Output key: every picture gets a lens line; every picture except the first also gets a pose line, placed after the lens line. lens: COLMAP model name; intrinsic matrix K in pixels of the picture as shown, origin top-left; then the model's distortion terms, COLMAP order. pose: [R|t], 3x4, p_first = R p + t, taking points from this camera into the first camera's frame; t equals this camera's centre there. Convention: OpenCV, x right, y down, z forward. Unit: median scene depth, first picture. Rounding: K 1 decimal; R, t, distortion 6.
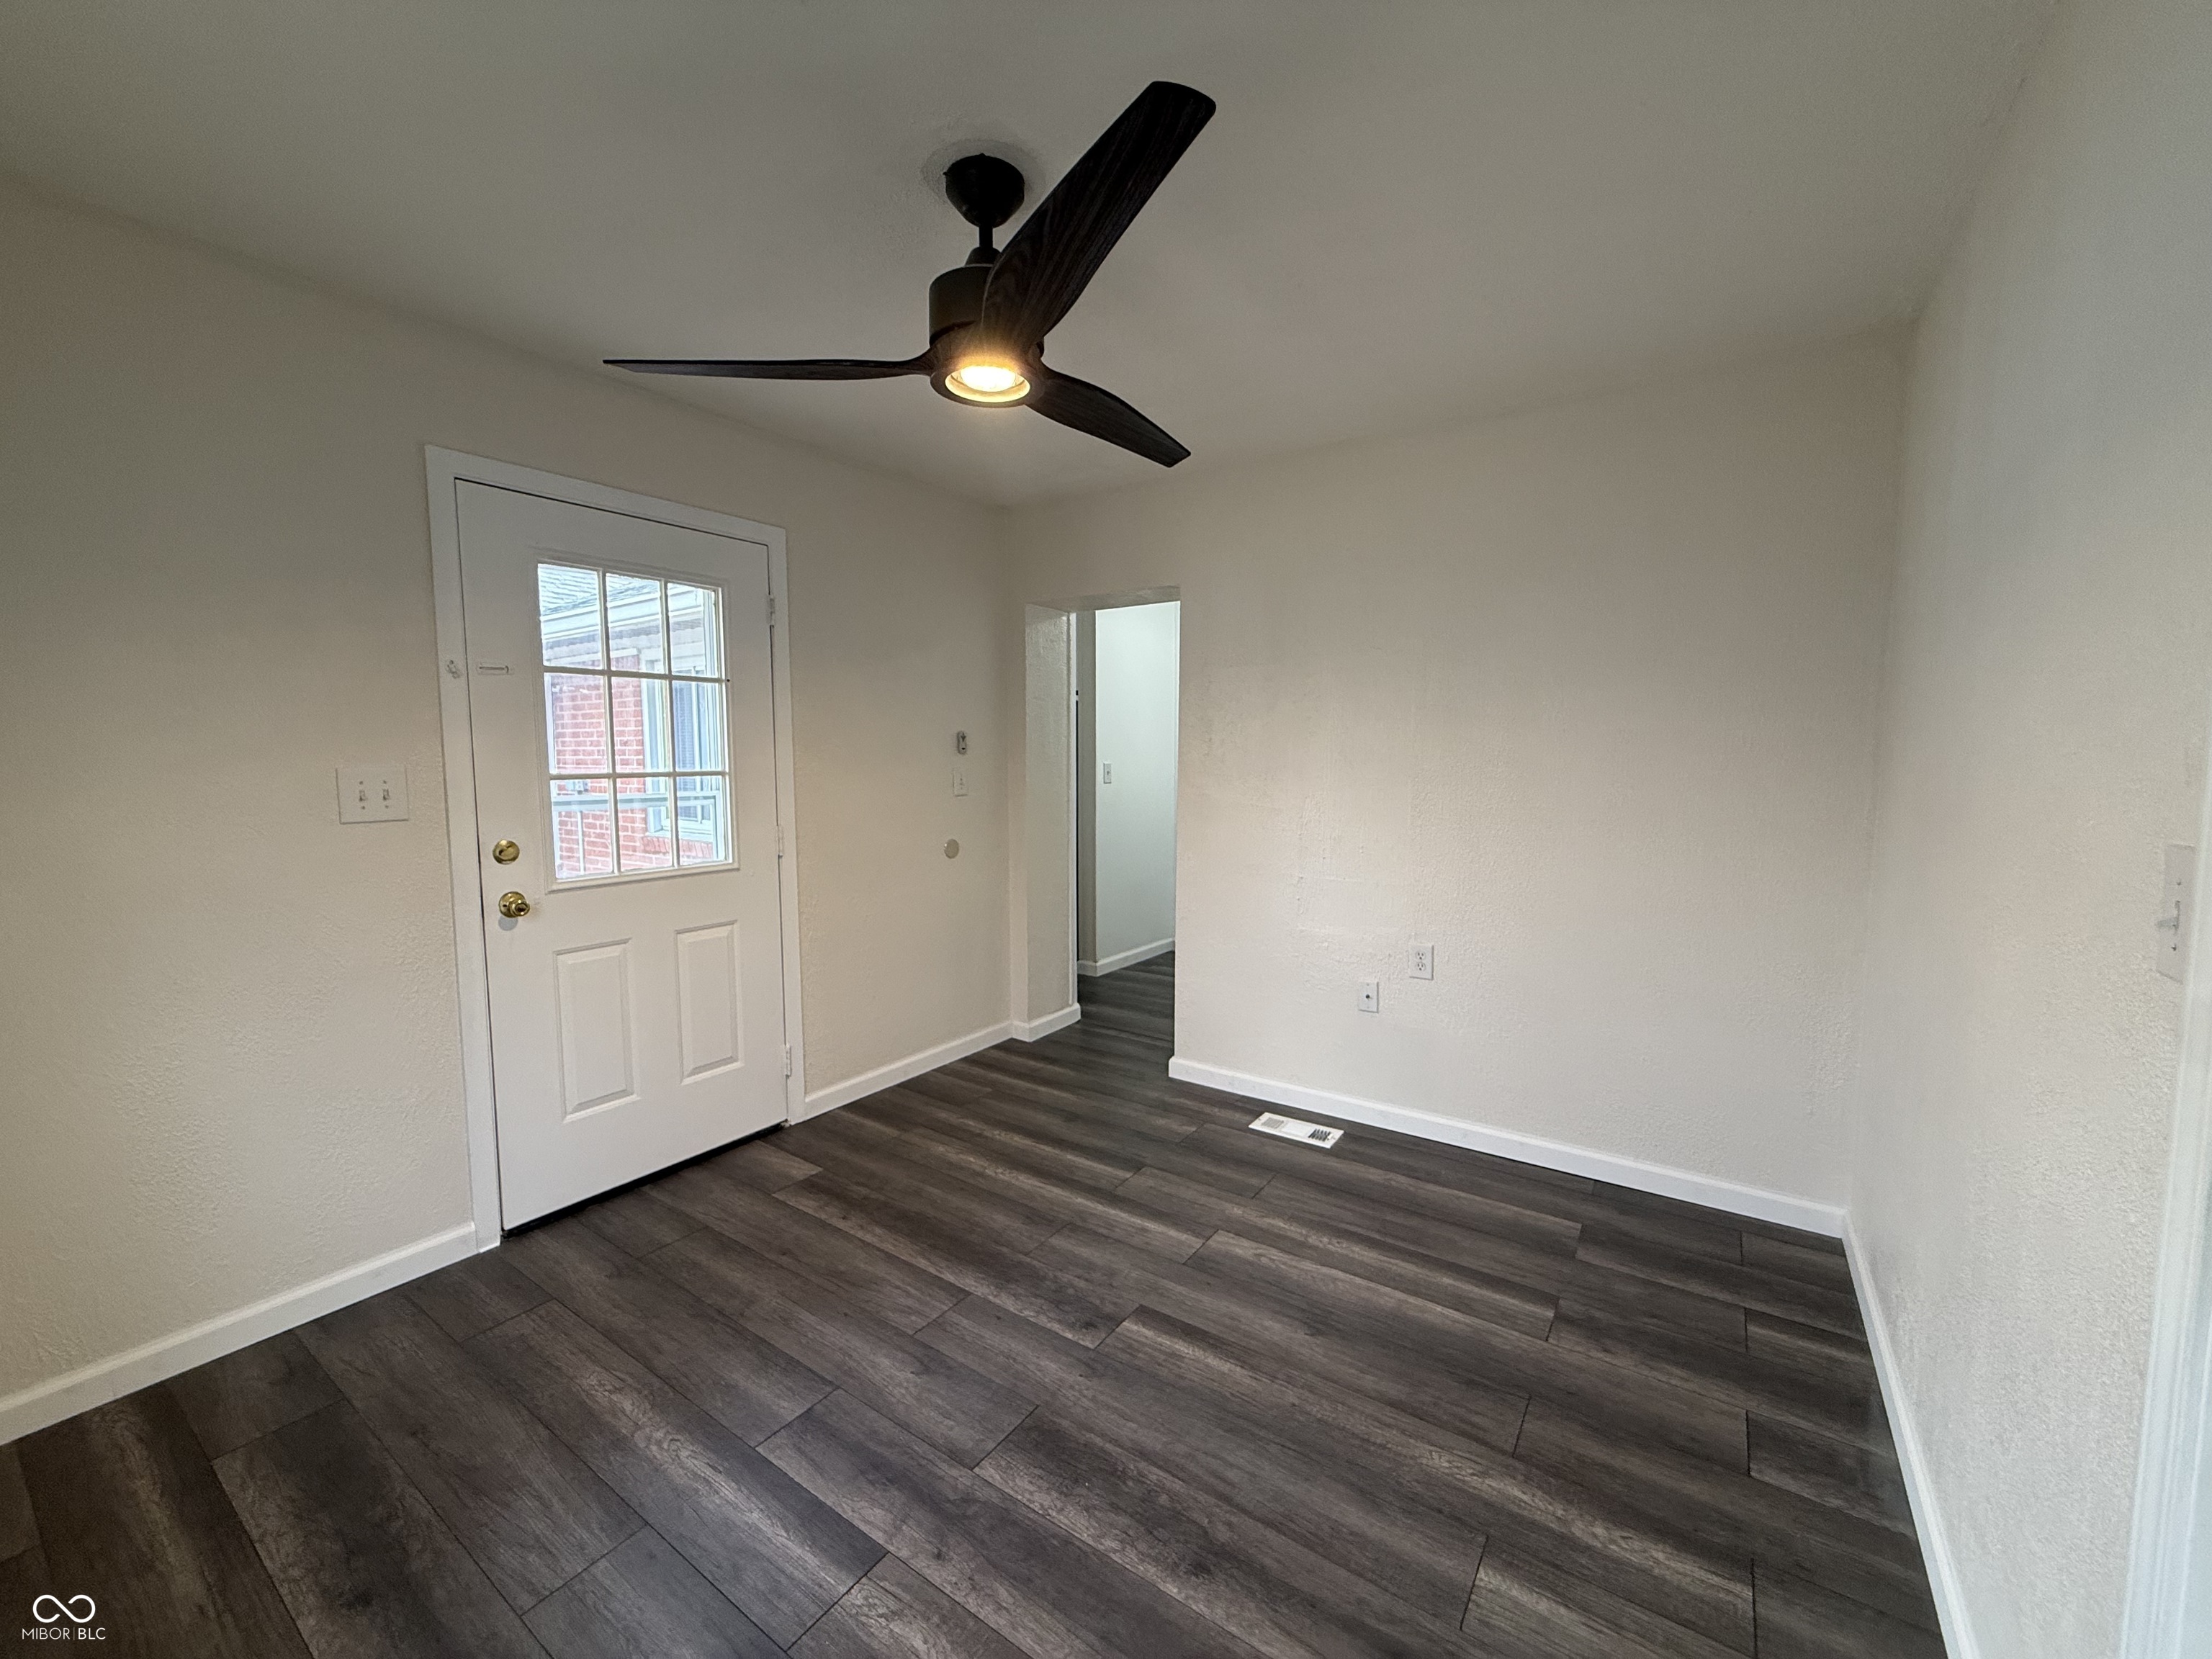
lens RADIAL K [[882.3, 0, 1102.2], [0, 882.3, 830.6], [0, 0, 1]] dist [-0.002517, -0.000114]
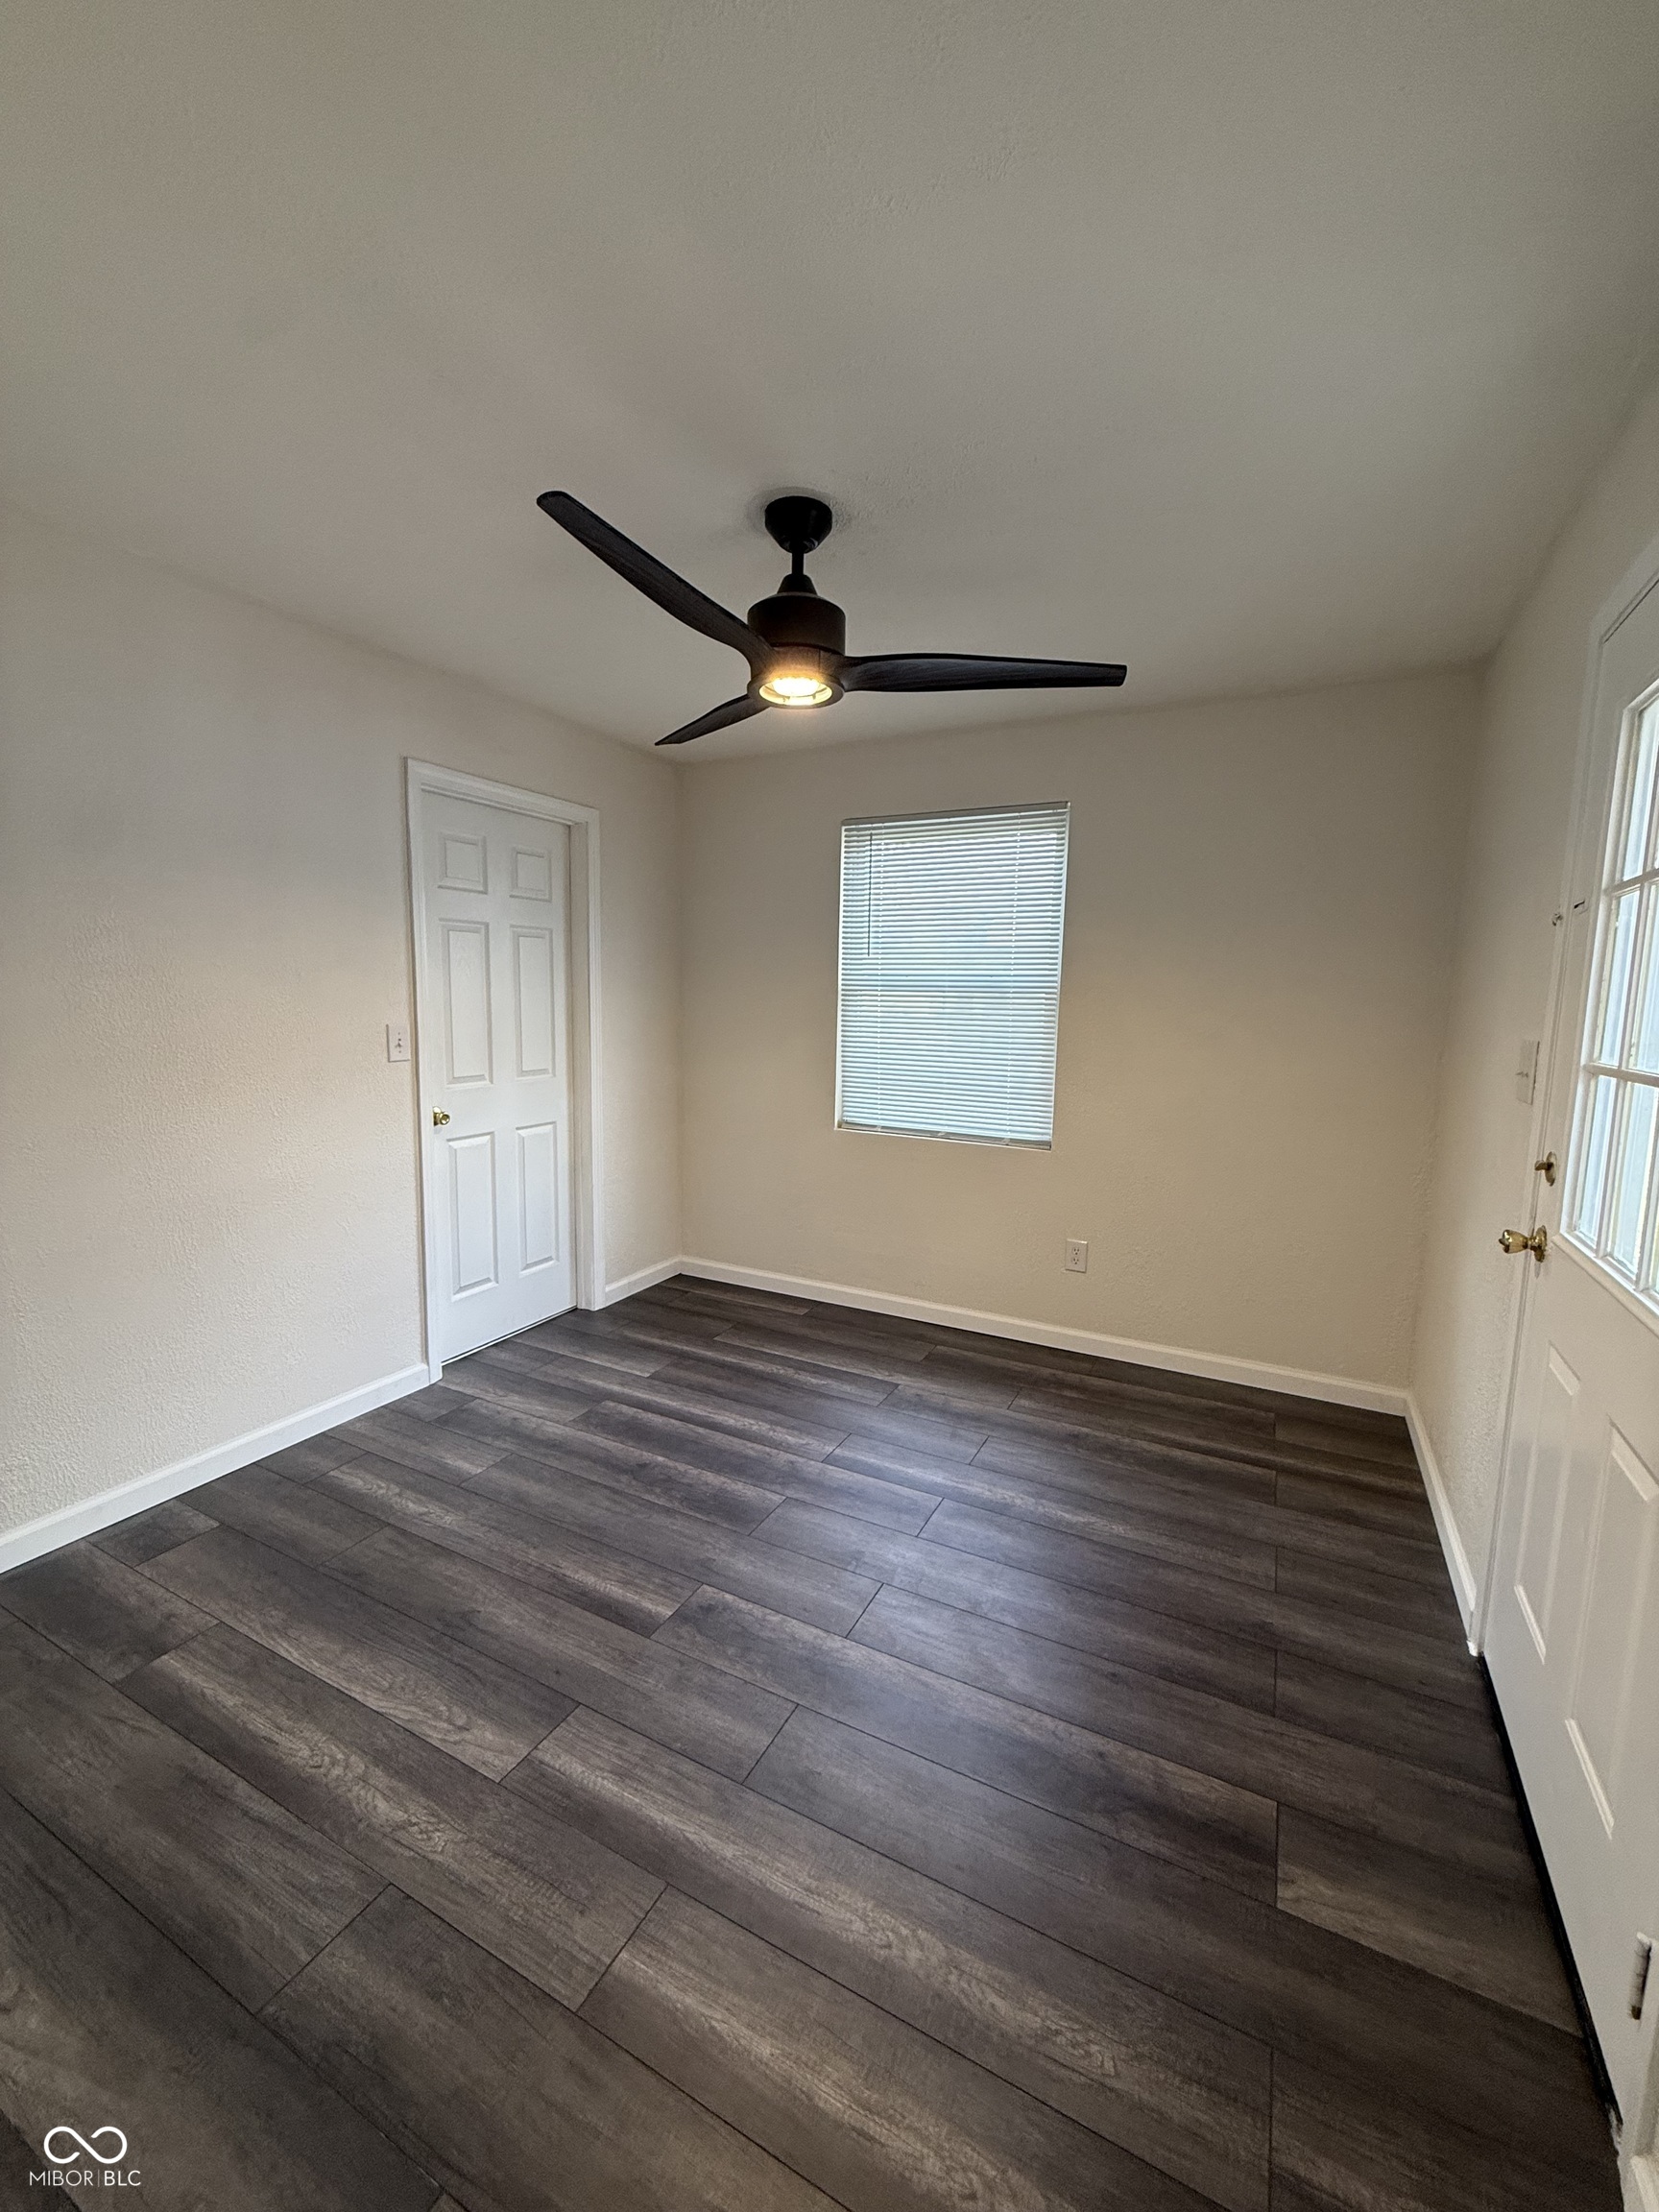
lens RADIAL K [[882.3, 0, 829.5], [0, 882.3, 1106.0], [0, 0, 1]] dist [-0.002517, -0.000114]
pose [[-0.991582, -0.002796, -0.129453, -0.021370], [-0.030252, 0.977100, 0.210619, -0.185964], [0.125899, 0.212762, -0.968959, 1.918986]]
